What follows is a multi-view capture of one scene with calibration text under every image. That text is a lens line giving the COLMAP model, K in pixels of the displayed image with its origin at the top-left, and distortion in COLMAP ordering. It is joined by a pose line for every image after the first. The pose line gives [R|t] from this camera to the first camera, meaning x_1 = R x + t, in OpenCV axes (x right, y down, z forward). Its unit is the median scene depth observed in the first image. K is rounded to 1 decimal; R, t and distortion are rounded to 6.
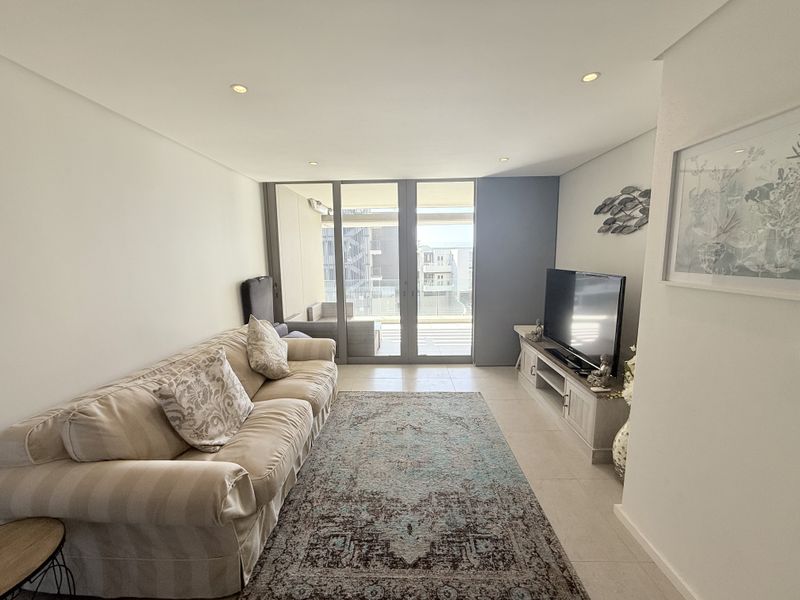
lens RADIAL K [[318.2, 0, 397.2], [0, 318.2, 298.4], [0, 0, 1]] dist [0.000770, -0.000414]
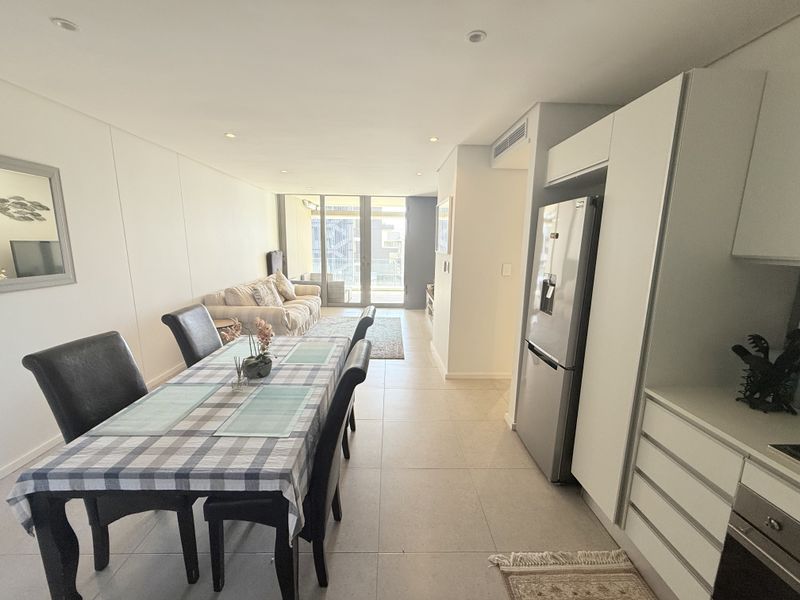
lens RADIAL K [[318.2, 0, 397.2], [0, 318.2, 298.4], [0, 0, 1]] dist [0.000770, -0.000414]
pose [[0.998599, 0.023792, 0.047268, 0.190273], [-0.025490, 0.999039, 0.035658, 0.148545], [-0.046374, -0.036812, 0.998246, -0.994593]]
